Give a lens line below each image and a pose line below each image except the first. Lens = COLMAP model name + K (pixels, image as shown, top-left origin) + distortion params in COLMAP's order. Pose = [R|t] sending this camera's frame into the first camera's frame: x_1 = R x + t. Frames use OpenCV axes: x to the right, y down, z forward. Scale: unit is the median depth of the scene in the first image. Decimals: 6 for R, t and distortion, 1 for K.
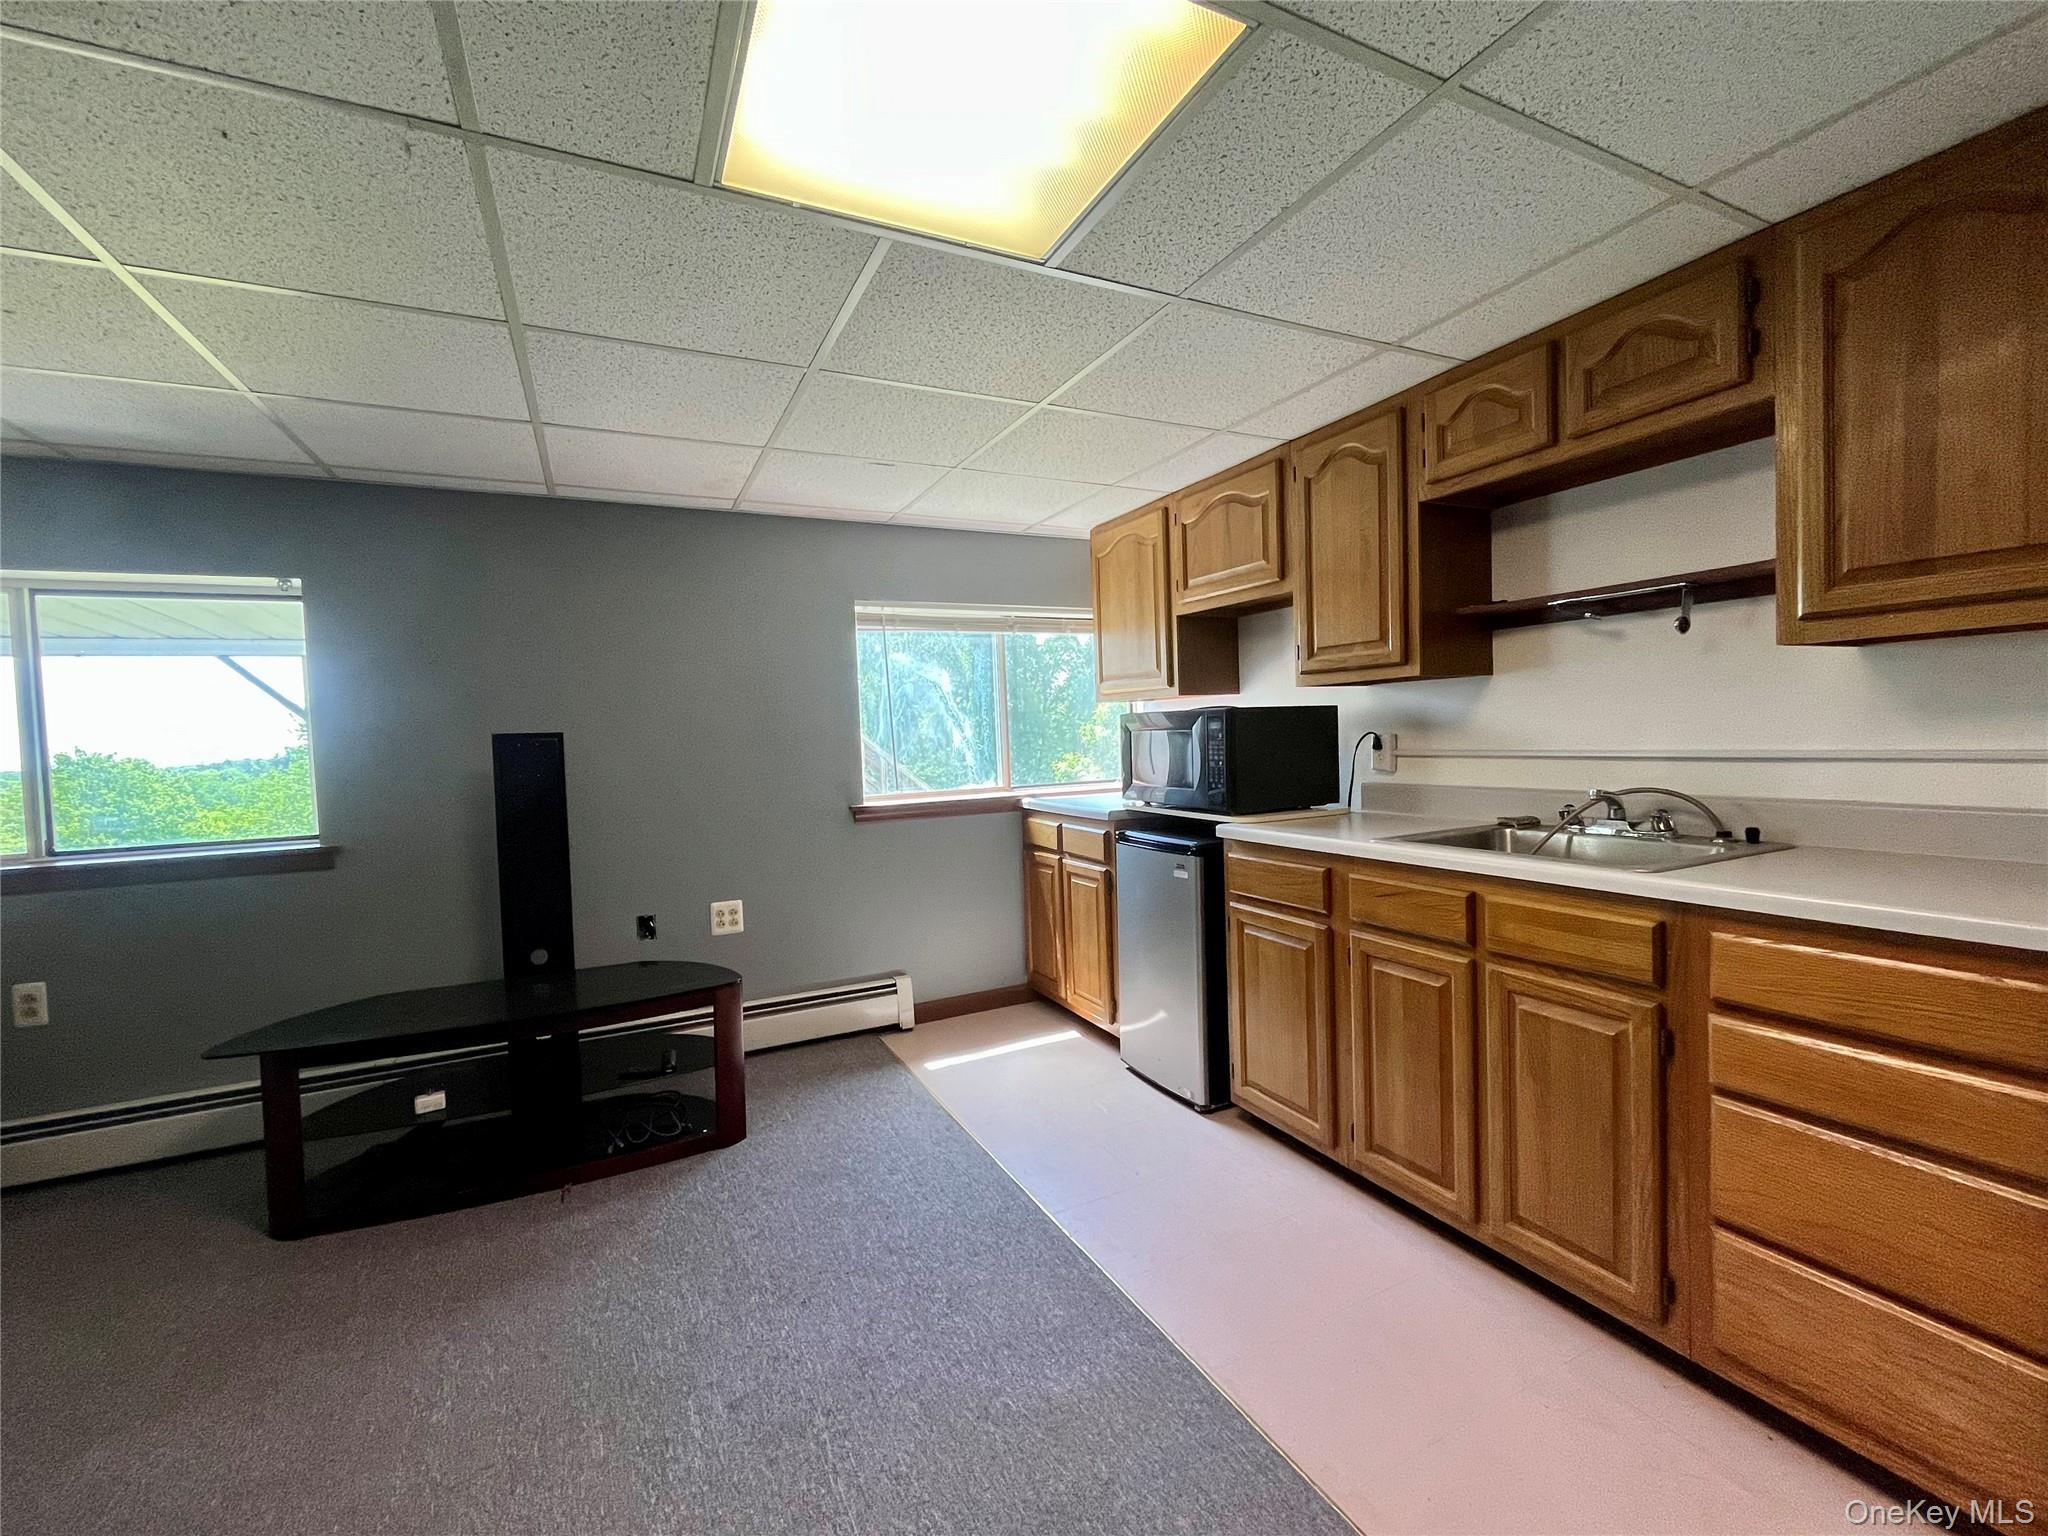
lens RADIAL K [[850.3, 0, 1024.0], [0, 850.3, 768.0], [0, 0, 1]] dist [0.000077, 0.000093]
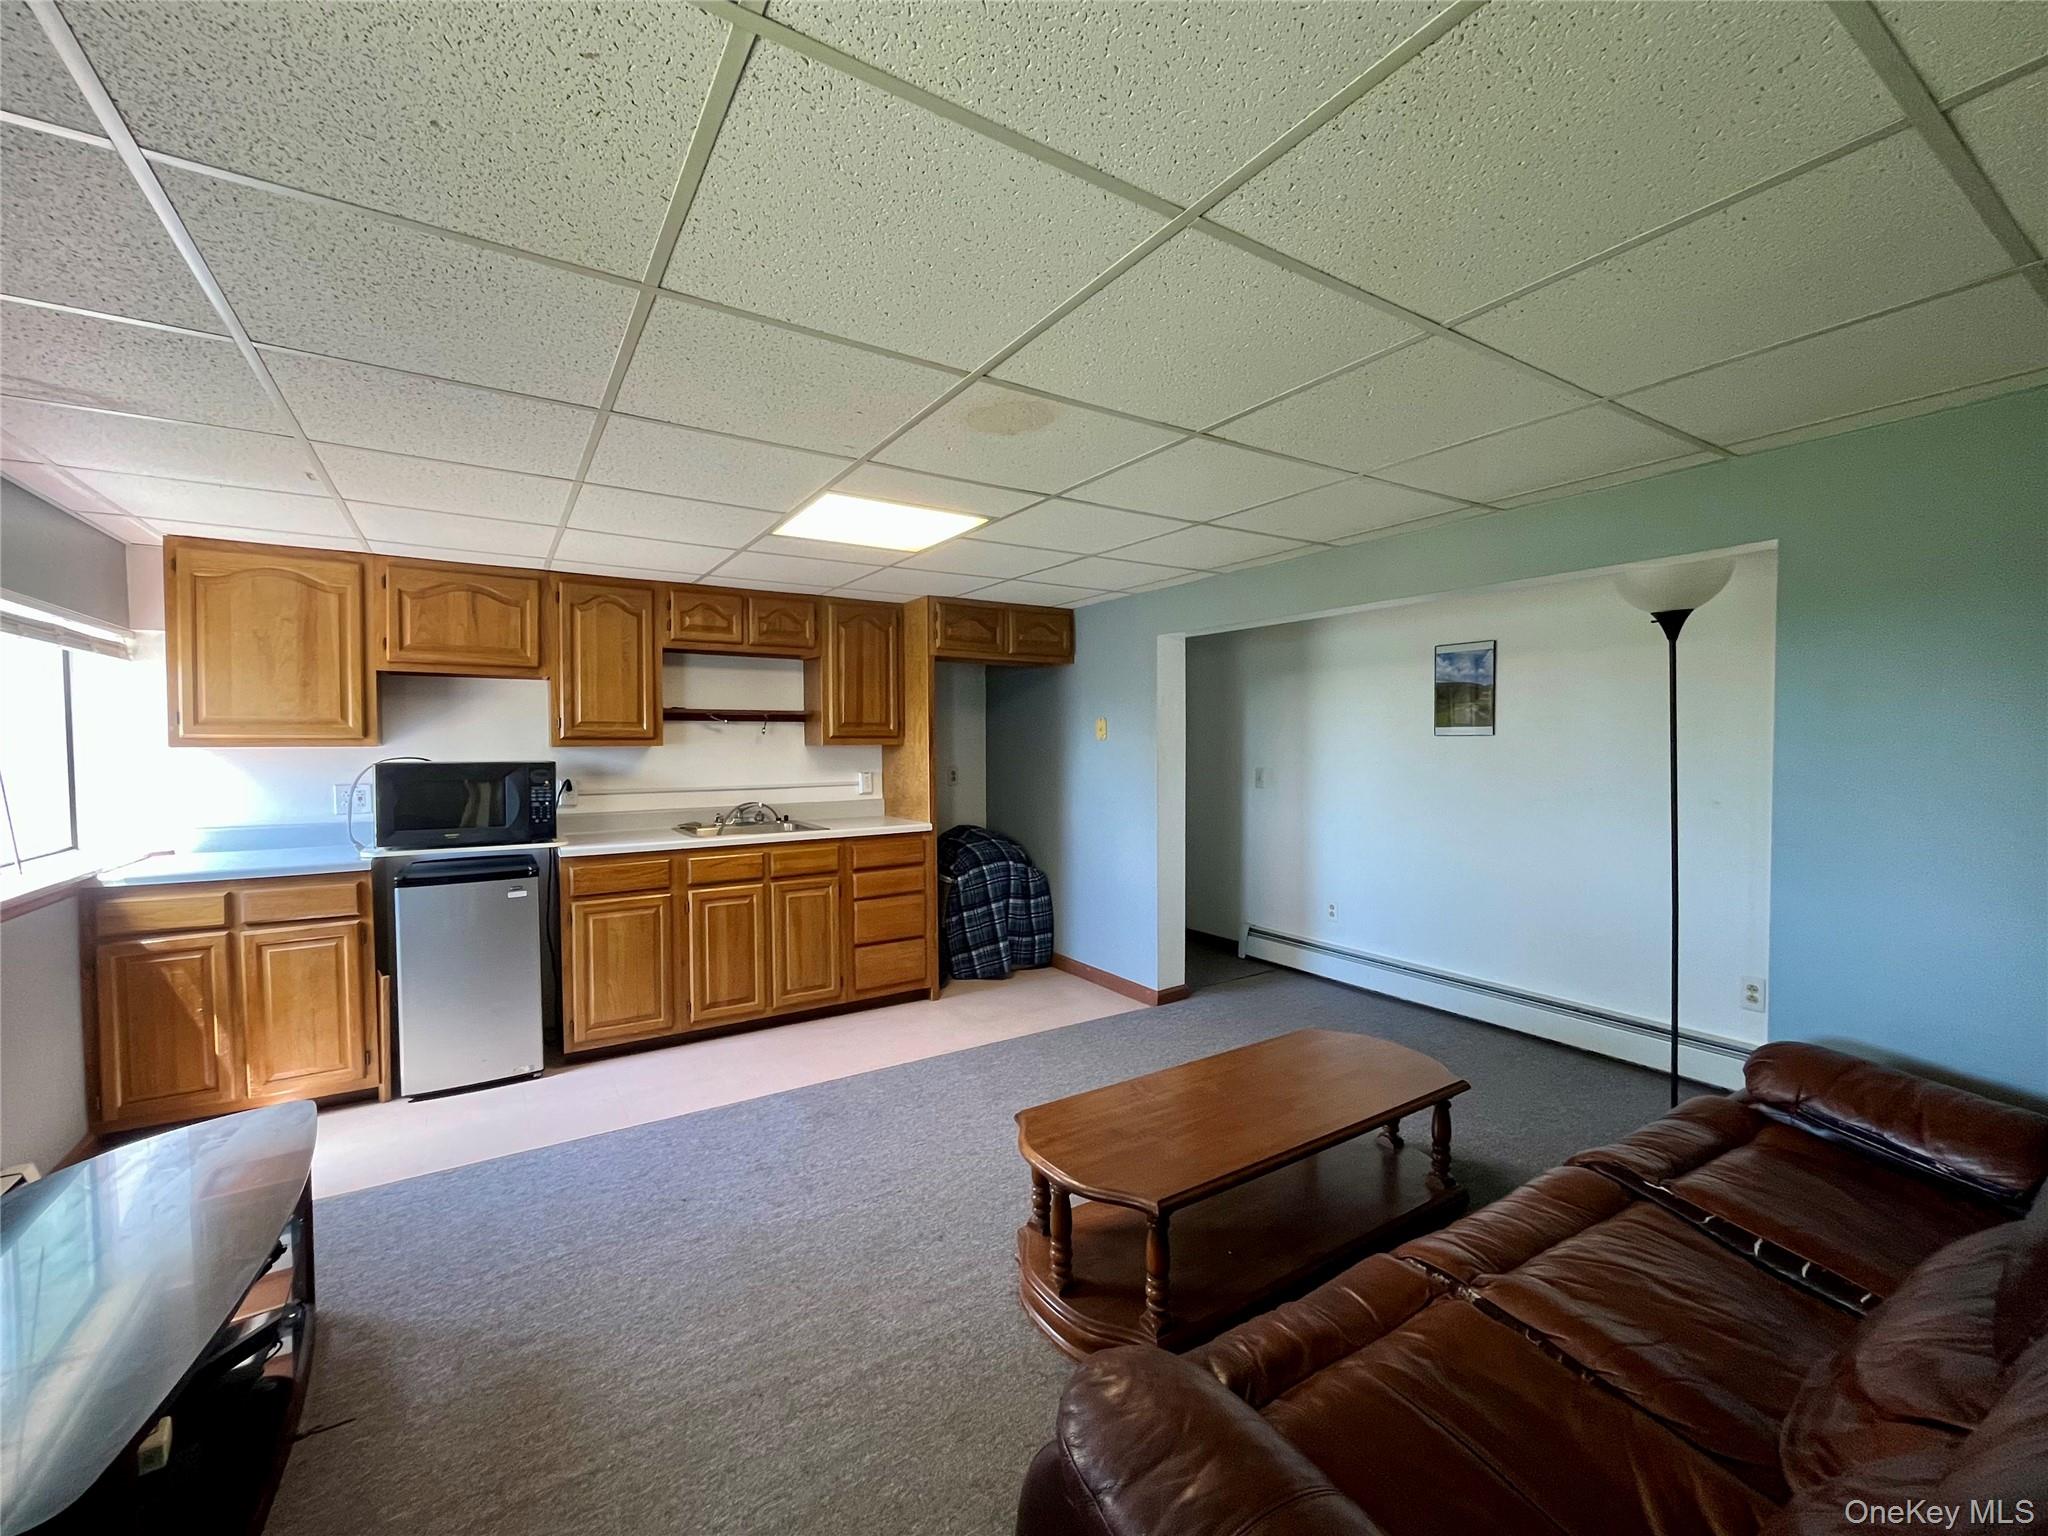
lens RADIAL K [[850.3, 0, 1024.0], [0, 850.3, 768.0], [0, 0, 1]] dist [0.000077, 0.000093]
pose [[-0.114822, -0.002749, 0.993382, -1.323711], [0.045045, 0.998953, 0.007971, -0.043197], [-0.992364, 0.045663, -0.114578, 0.460012]]
